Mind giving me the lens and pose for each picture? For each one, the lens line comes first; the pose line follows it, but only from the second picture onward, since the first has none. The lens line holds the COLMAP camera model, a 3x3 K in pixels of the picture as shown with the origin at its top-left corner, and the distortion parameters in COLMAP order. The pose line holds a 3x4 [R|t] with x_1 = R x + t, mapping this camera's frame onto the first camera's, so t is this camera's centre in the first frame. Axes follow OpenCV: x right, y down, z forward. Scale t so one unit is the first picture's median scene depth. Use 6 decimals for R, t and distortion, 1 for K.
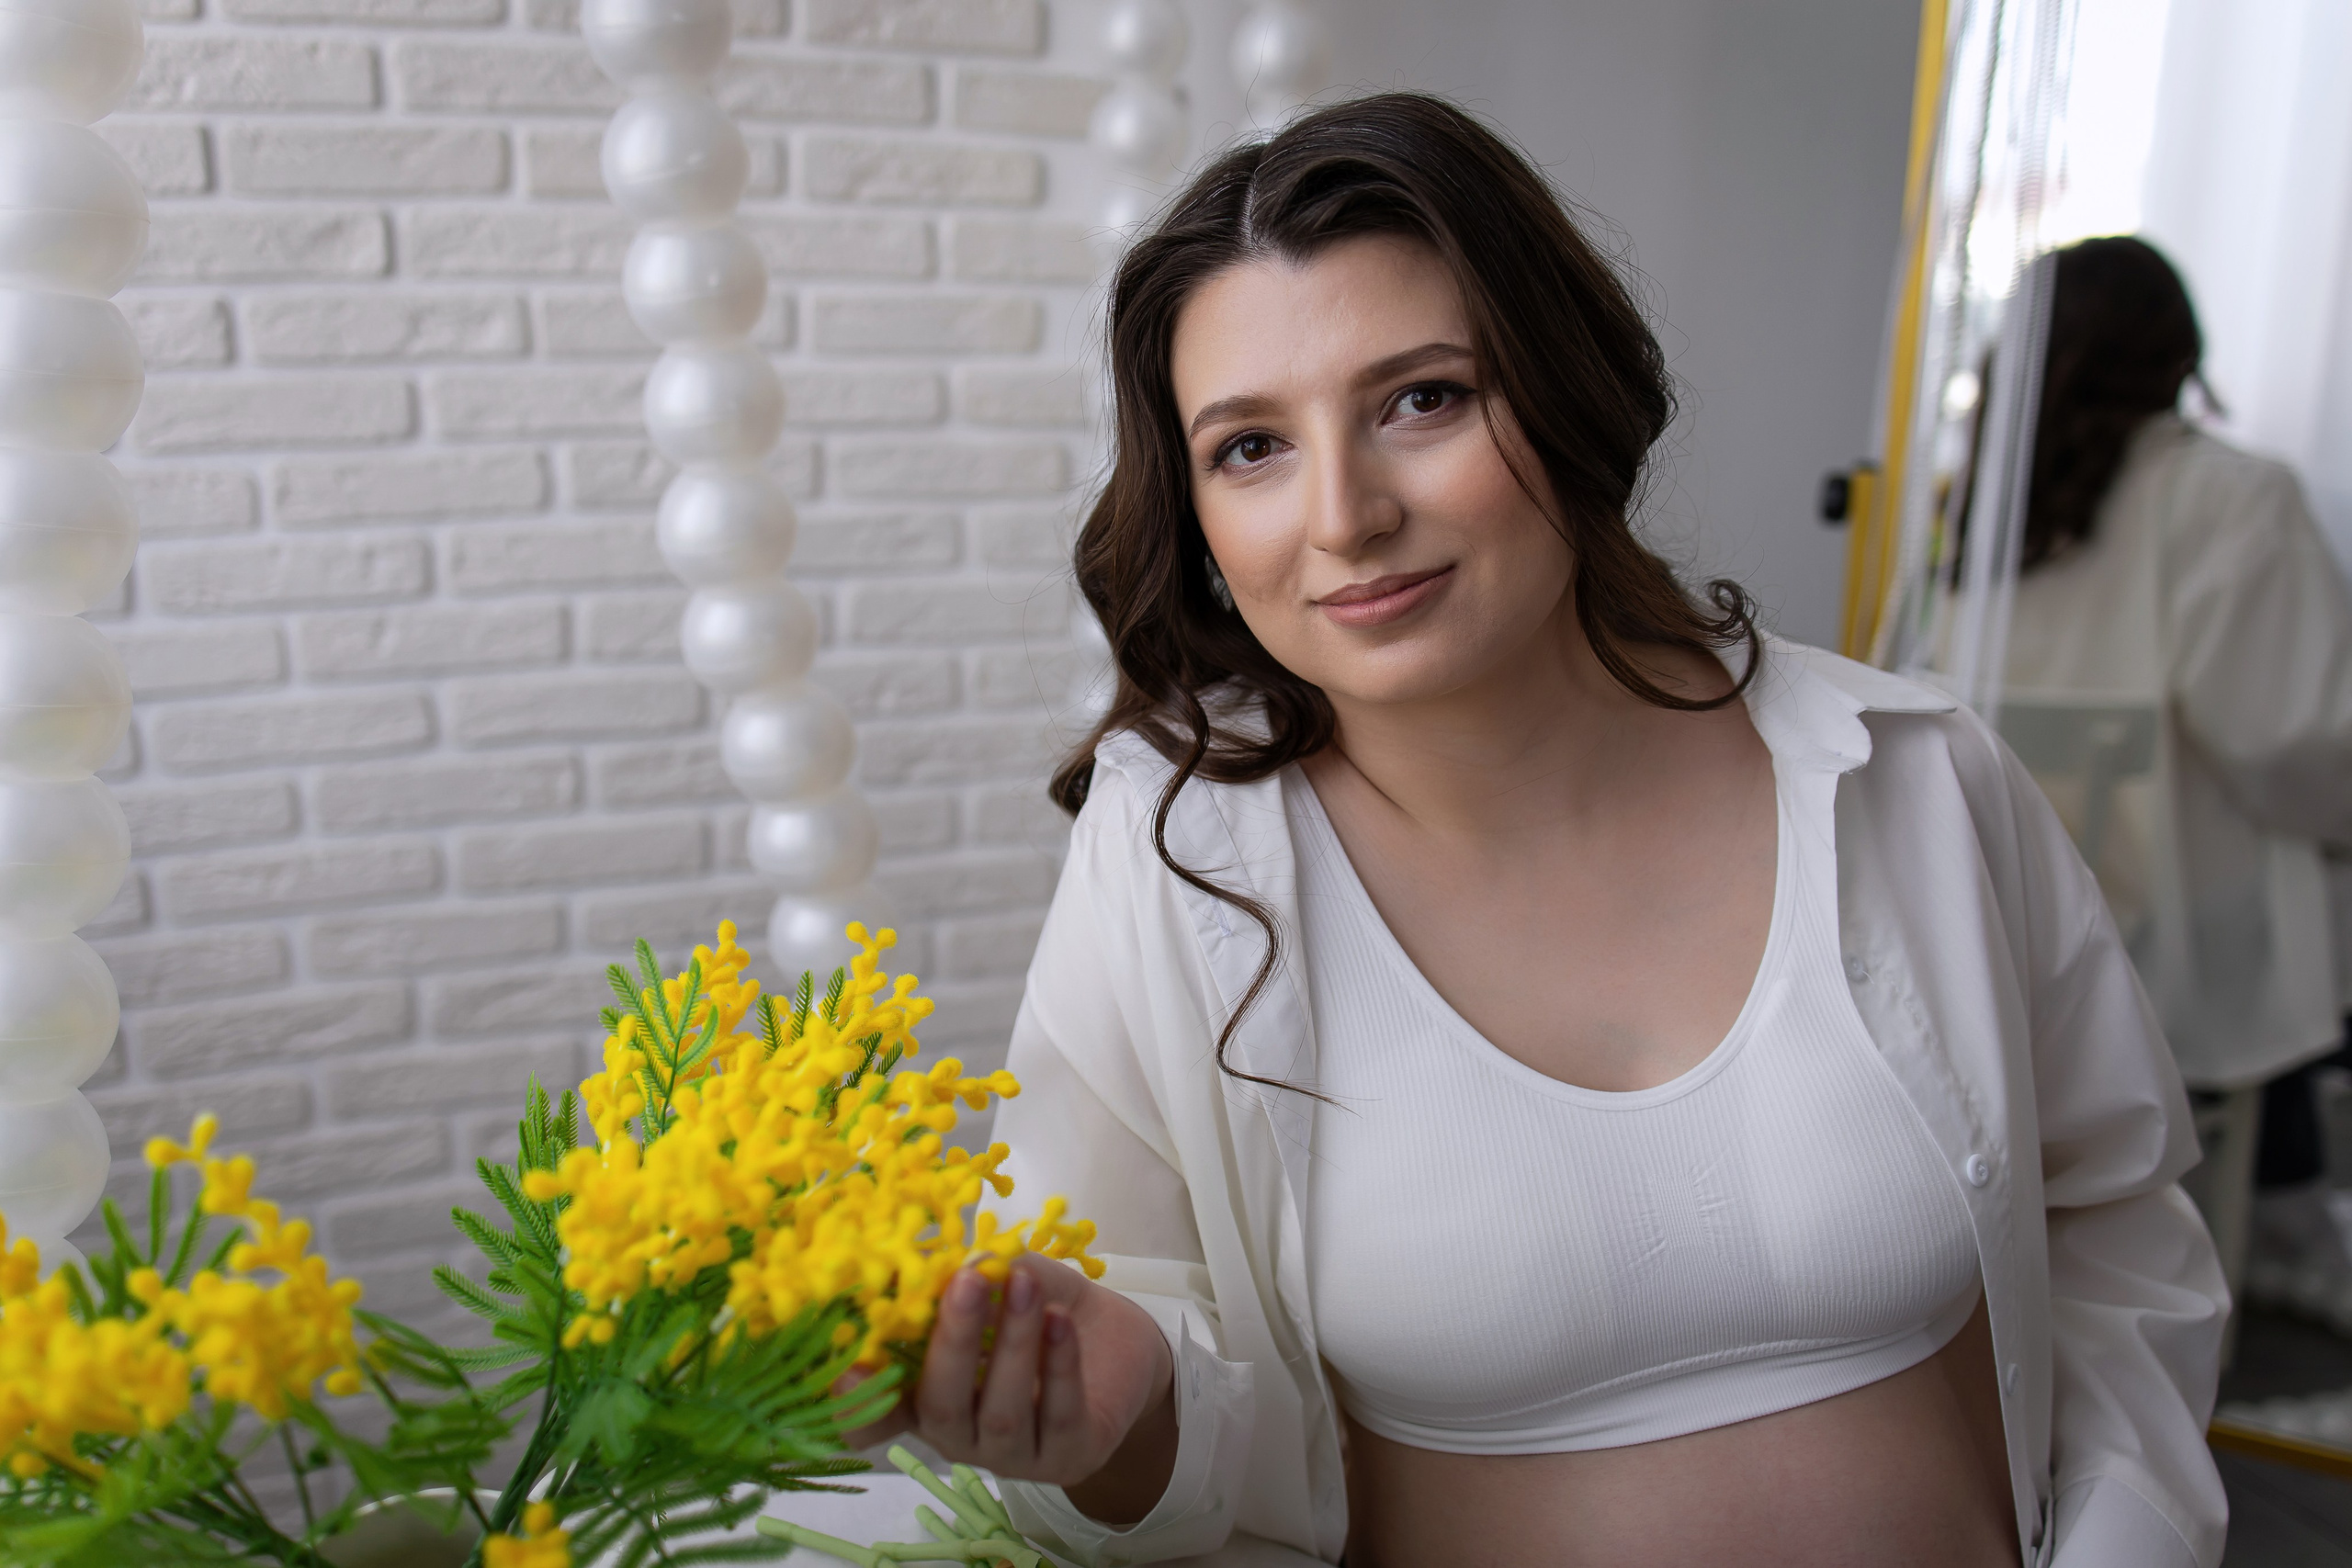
lens RADIAL K [[2270.1, 0, 1150.7], [0, 2270.1, 796.2], [0, 0, 1]] dist [-0.011246, -0.006483]
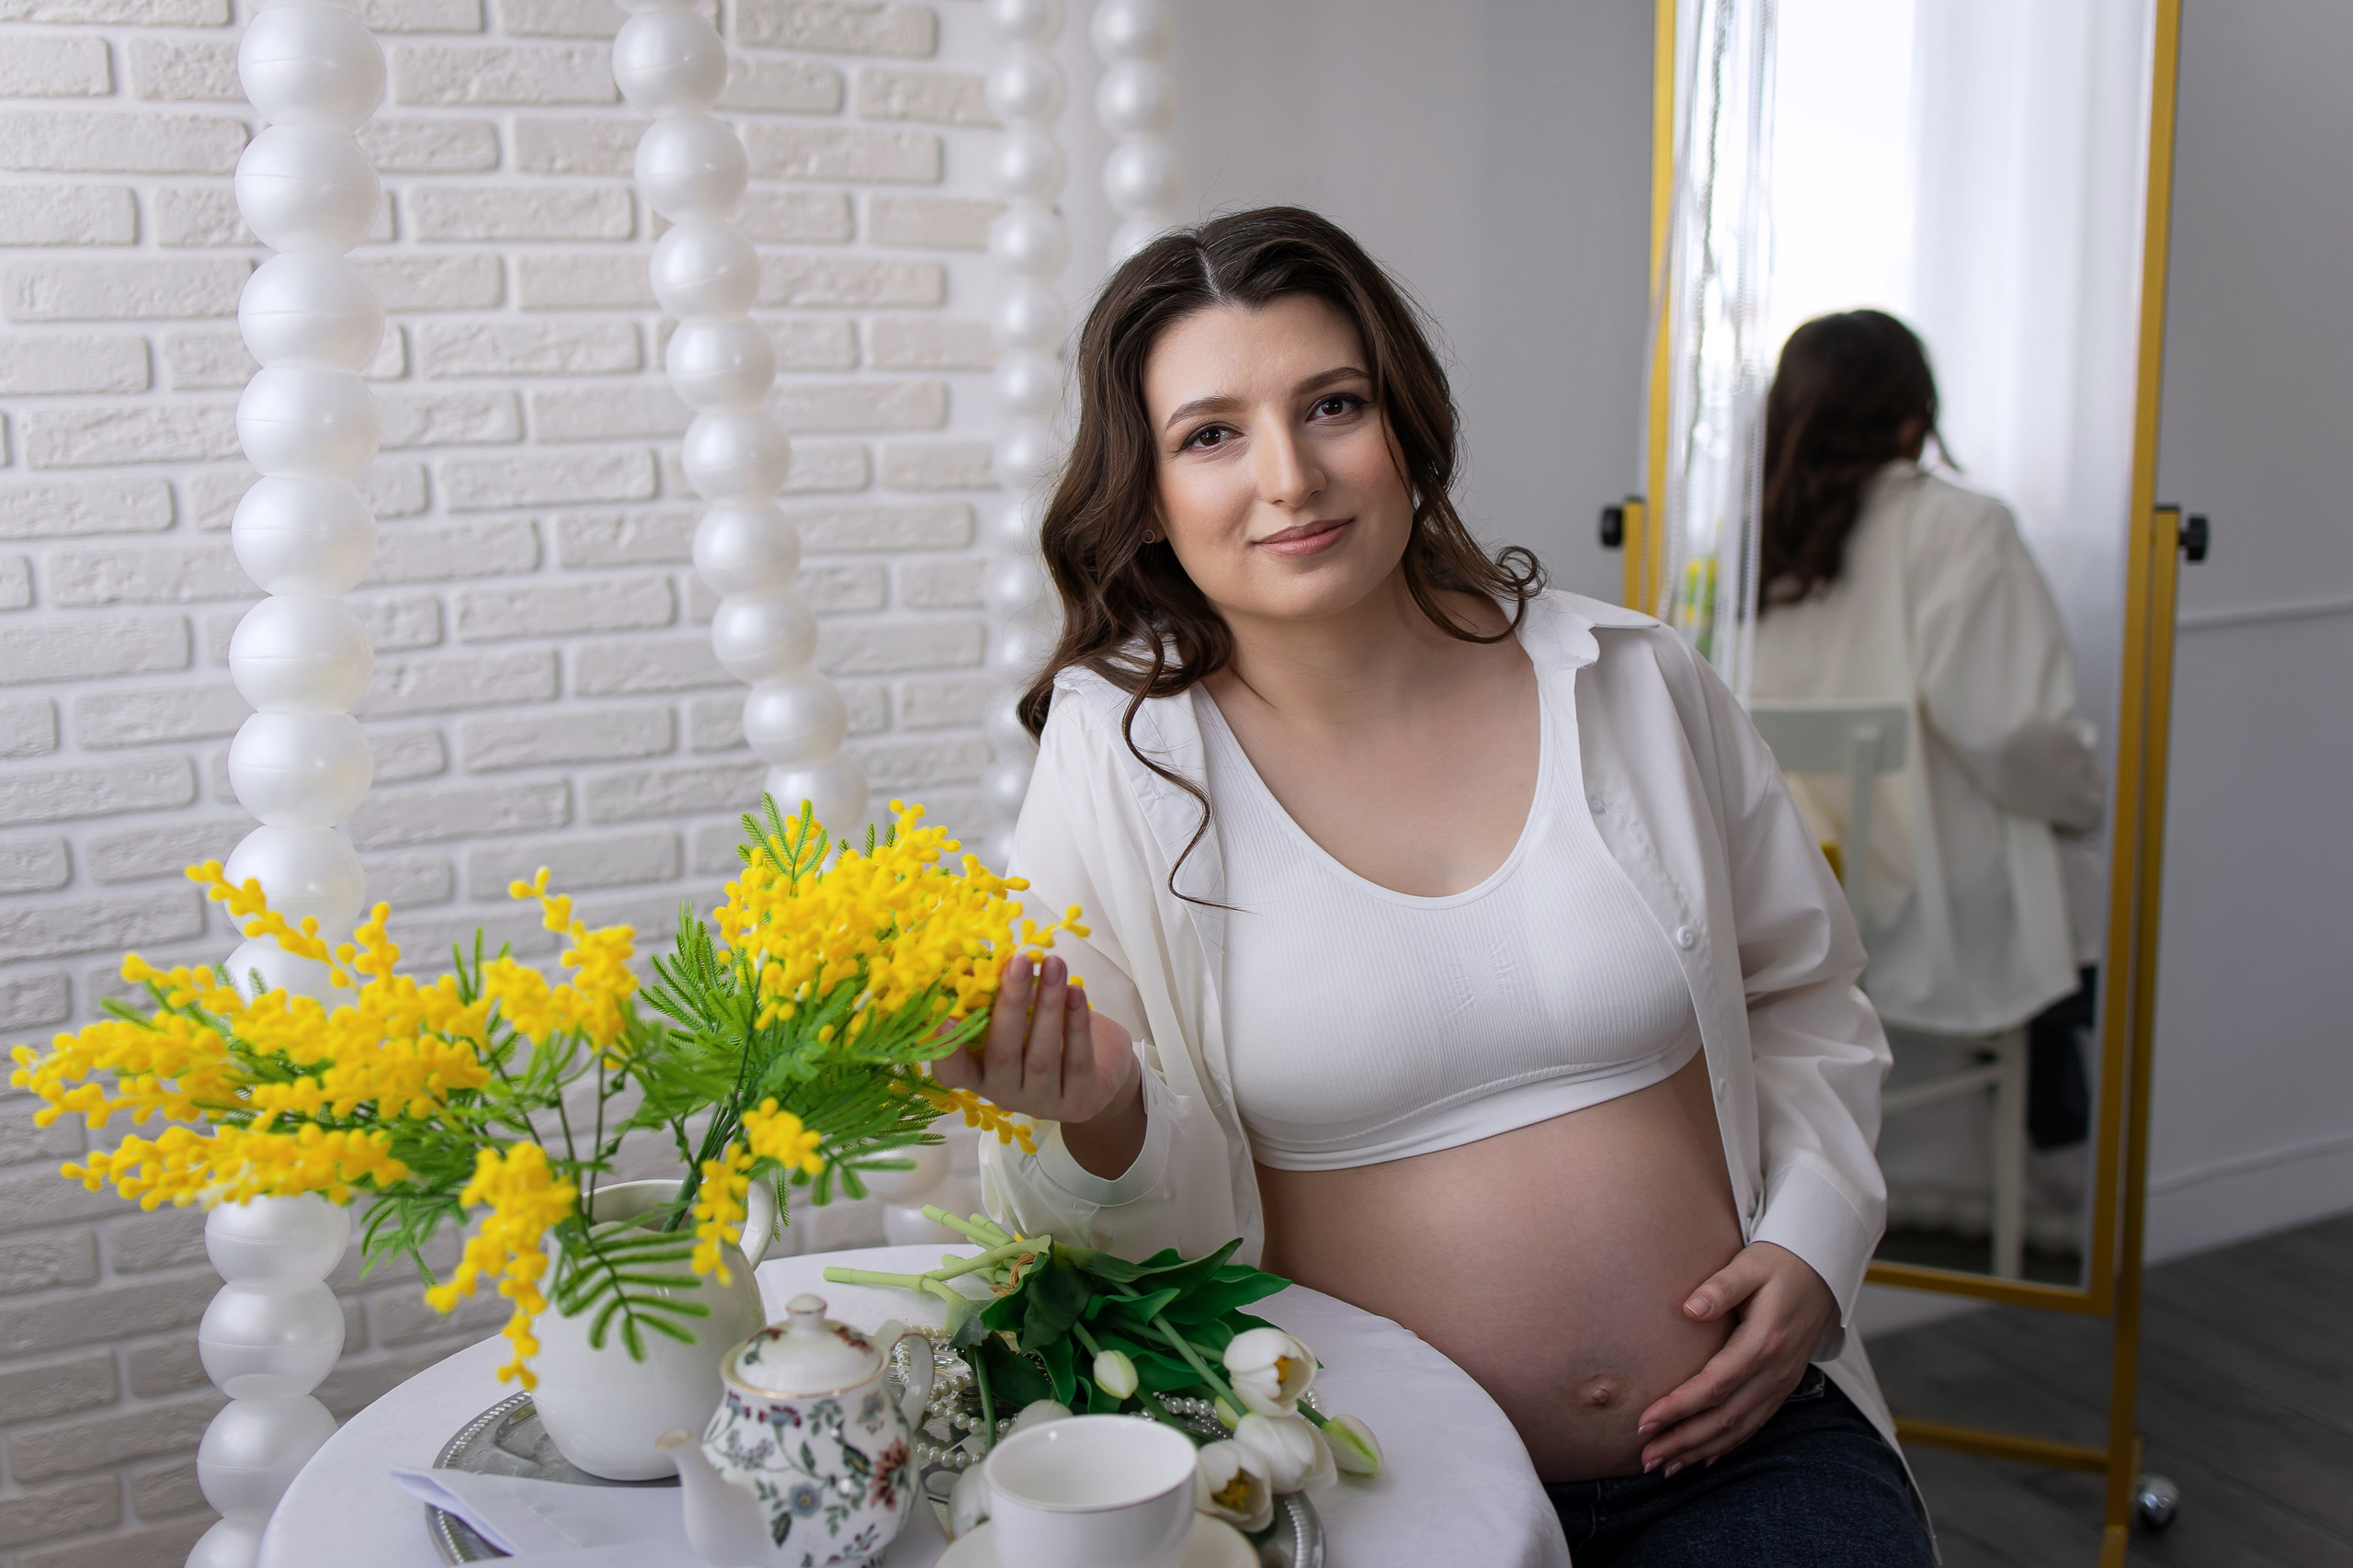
lens RADIAL K [[2380.0, 0, 1176.5], [0, 2380.0, 784.0], [0, 0, 1]] dist [-0.040200, -0.003742]
pose [[0.996039, -0.041346, 0.078722, -0.039107], [0.046063, 0.997190, -0.059087, 0.076871], [-0.076057, 0.062479, 0.995144, -0.261523]]
